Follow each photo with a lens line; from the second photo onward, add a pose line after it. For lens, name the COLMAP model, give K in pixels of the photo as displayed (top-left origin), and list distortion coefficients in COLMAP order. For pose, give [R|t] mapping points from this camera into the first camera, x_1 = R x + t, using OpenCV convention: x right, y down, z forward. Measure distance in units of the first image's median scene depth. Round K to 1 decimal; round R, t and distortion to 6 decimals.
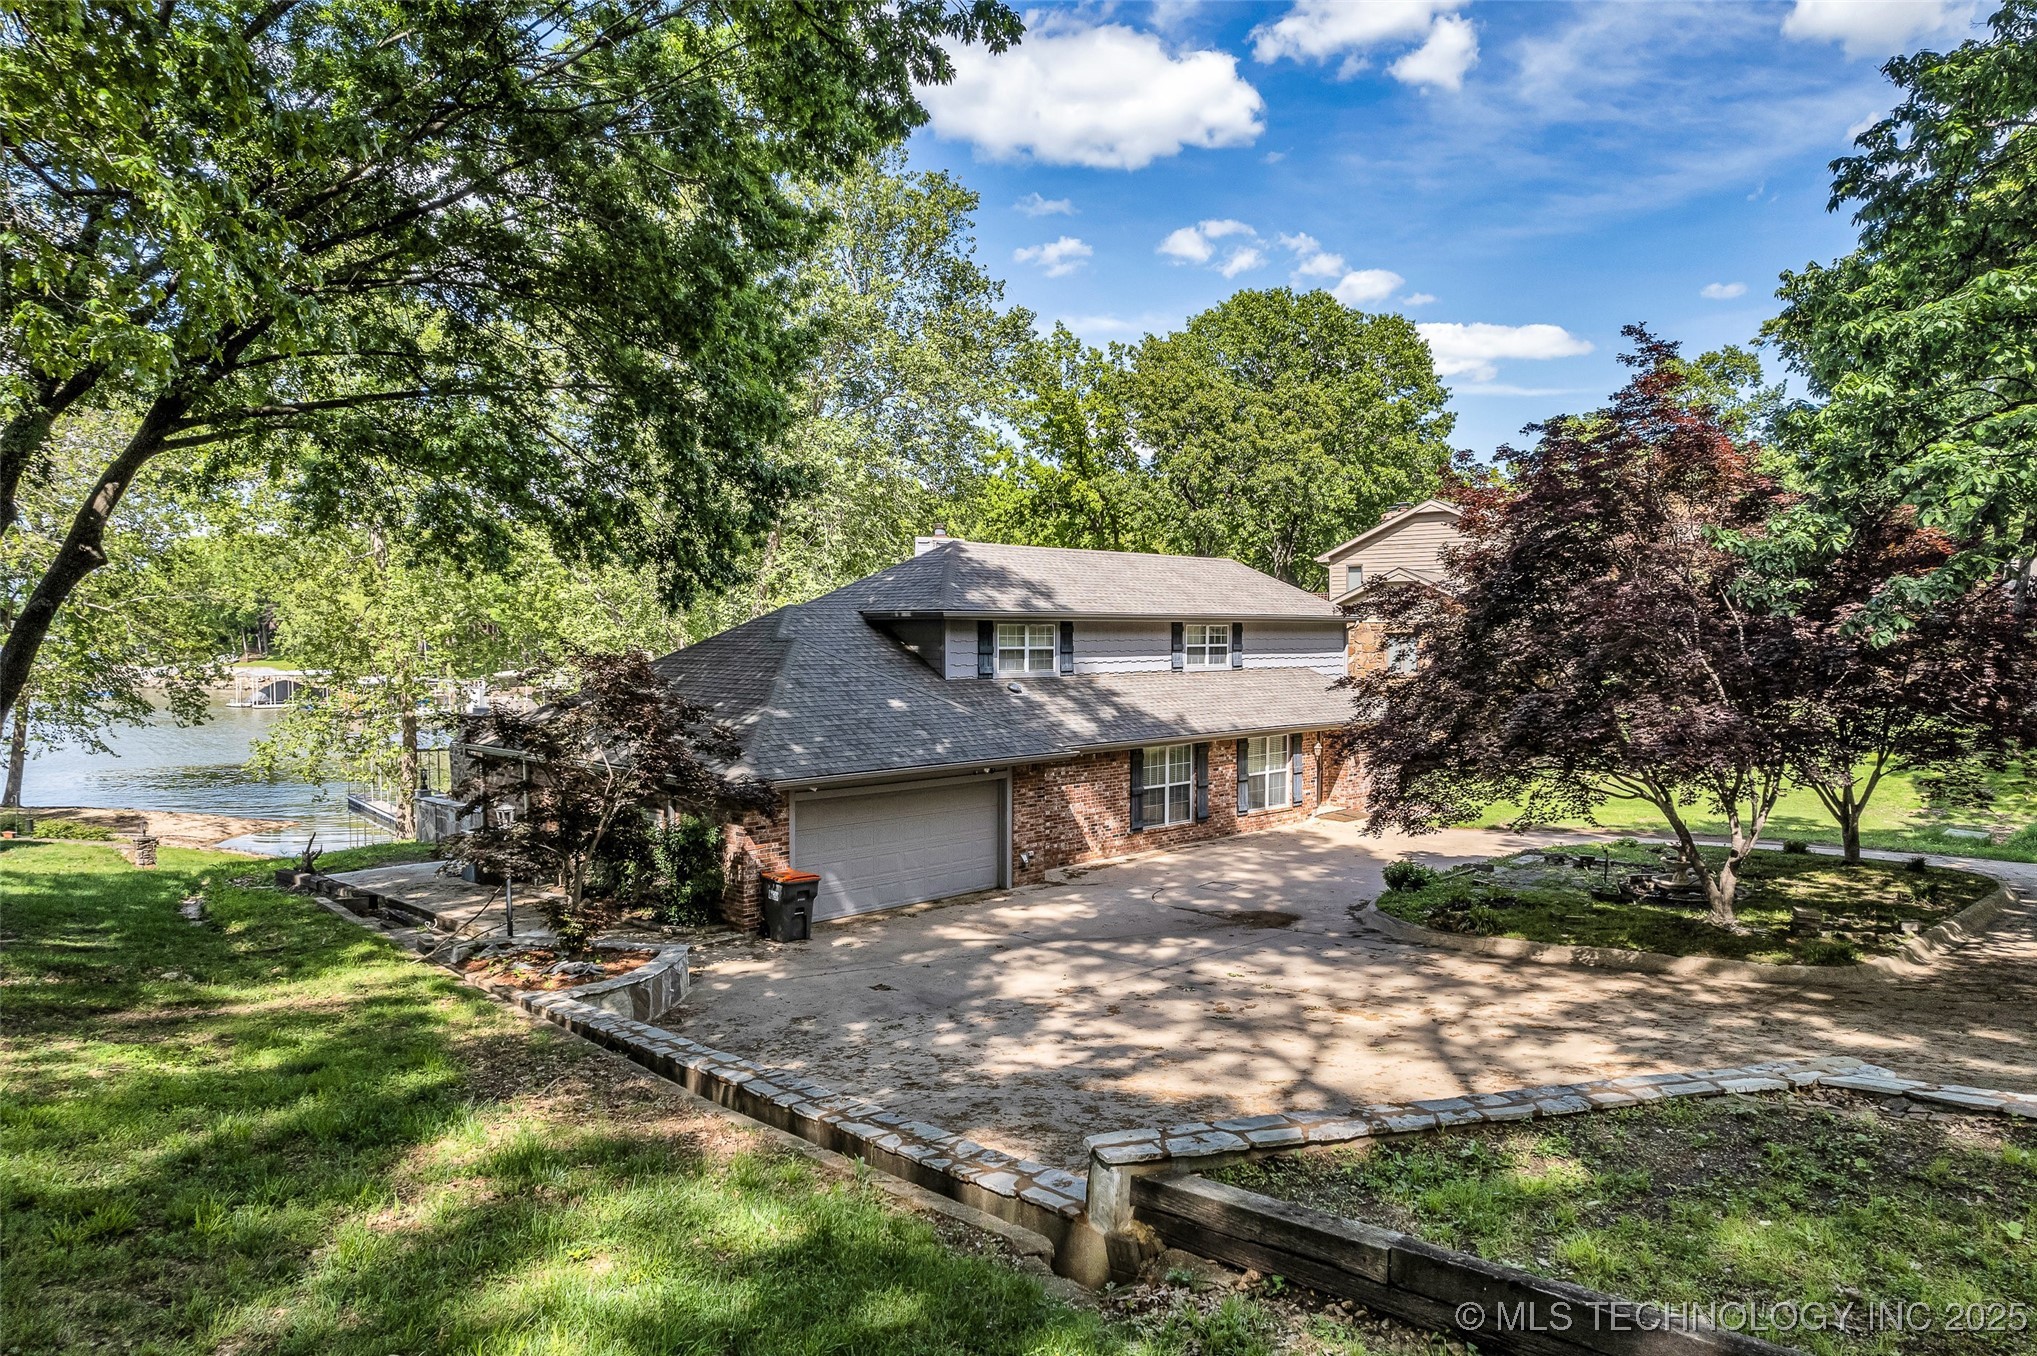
lens RADIAL K [[1290.7, 0, 1016.5], [0, 1290.7, 678.7], [0, 0, 1]] dist [-0.005790, -0.001114]
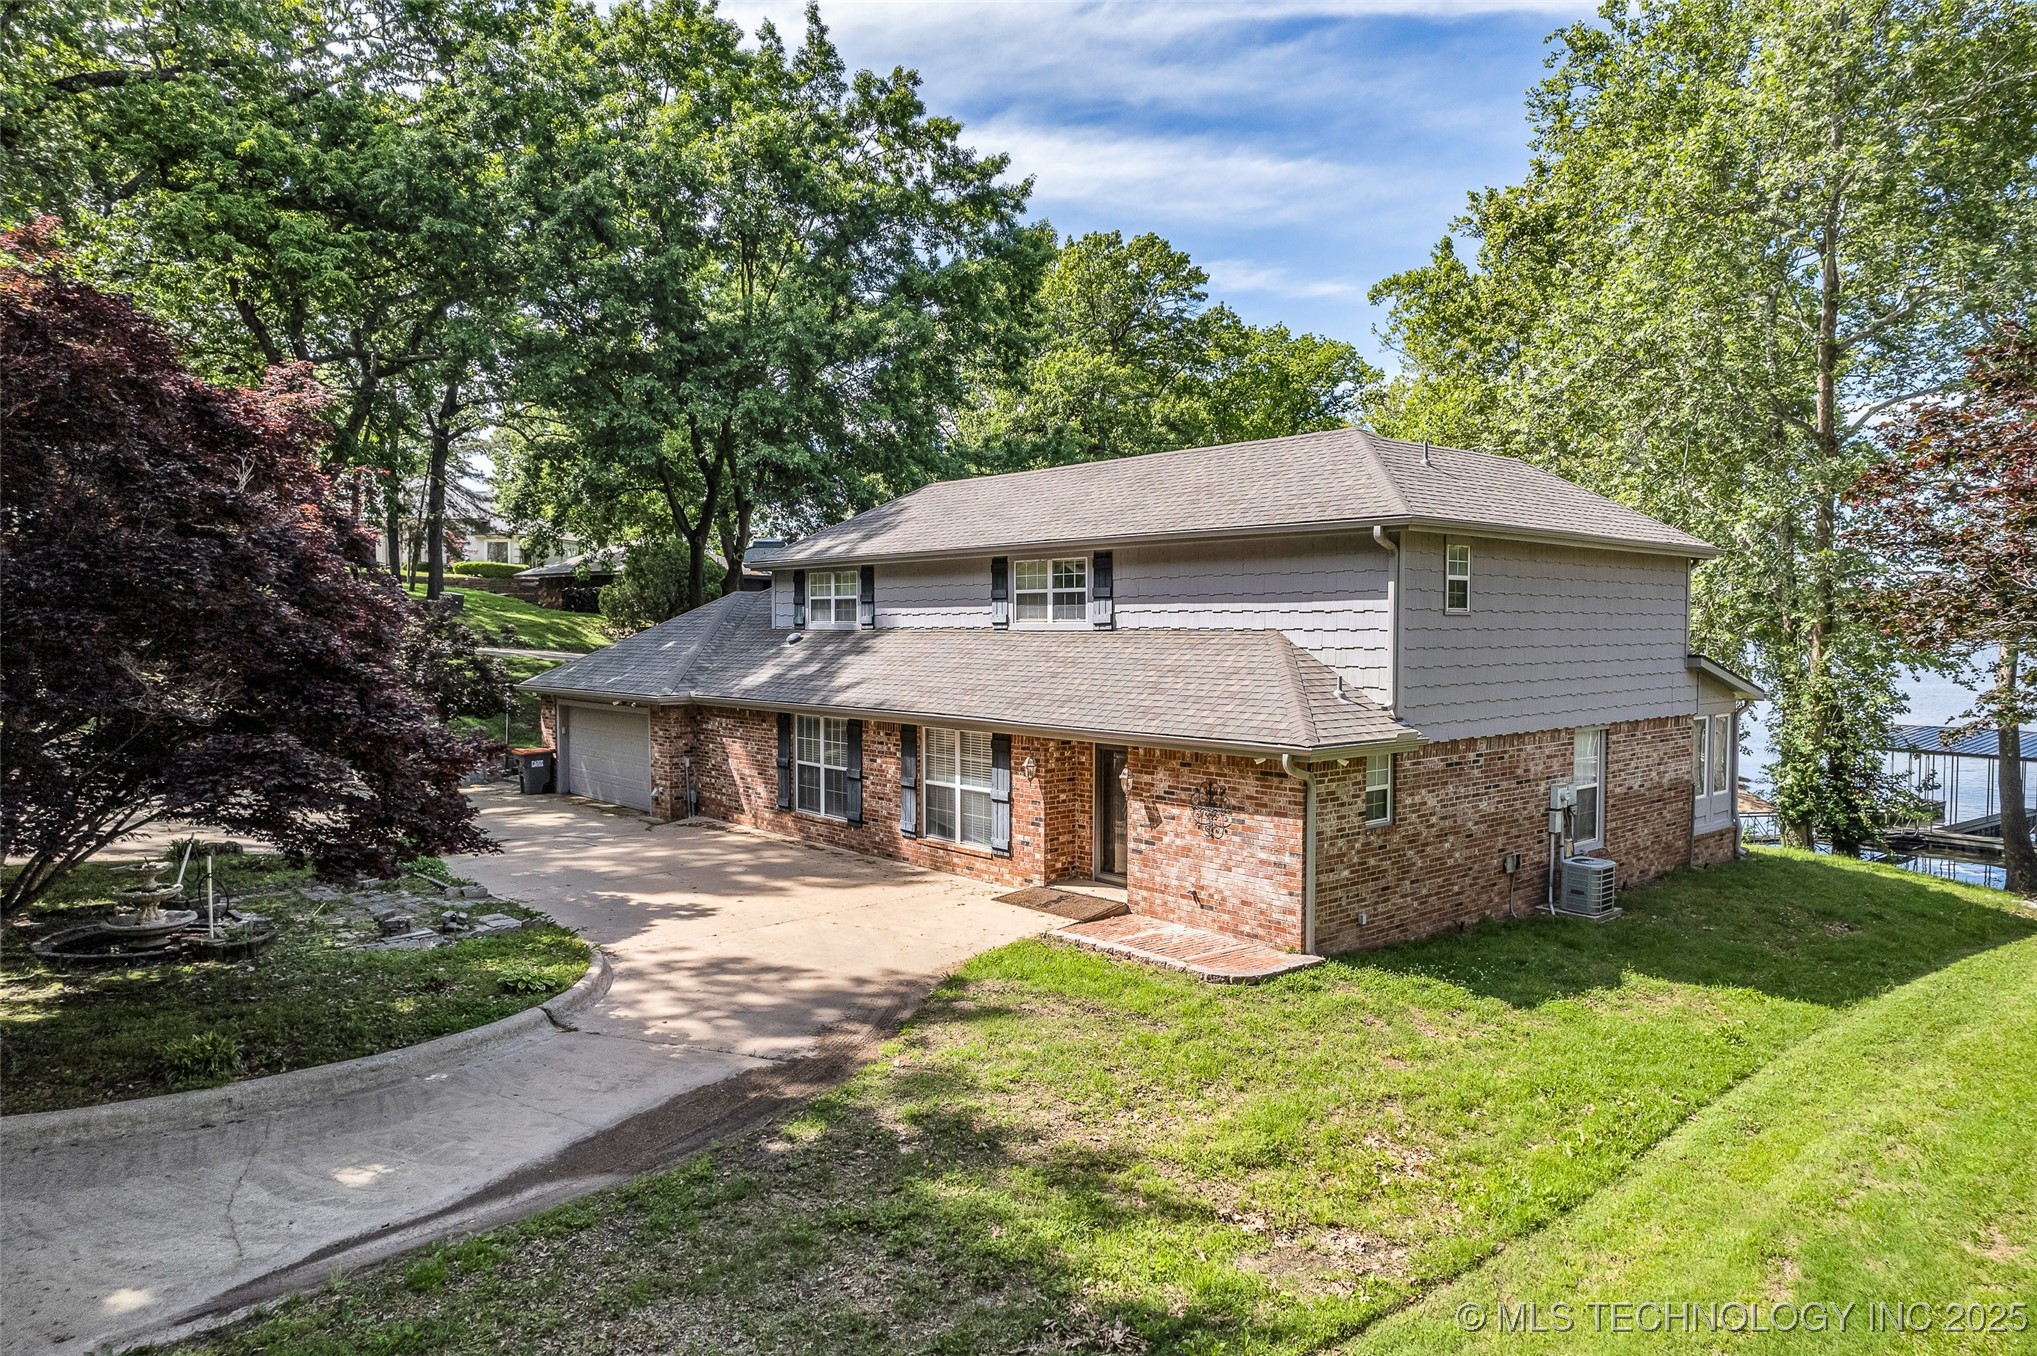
lens RADIAL K [[1290.7, 0, 1003.9], [0, 1290.7, 670.4], [0, 0, 1]] dist [-0.005790, -0.001114]
pose [[-0.059080, 0.031104, -0.997769, 0.823126], [-0.039627, 0.998654, 0.033478, -0.006894], [0.997466, 0.041517, -0.057768, 1.051411]]
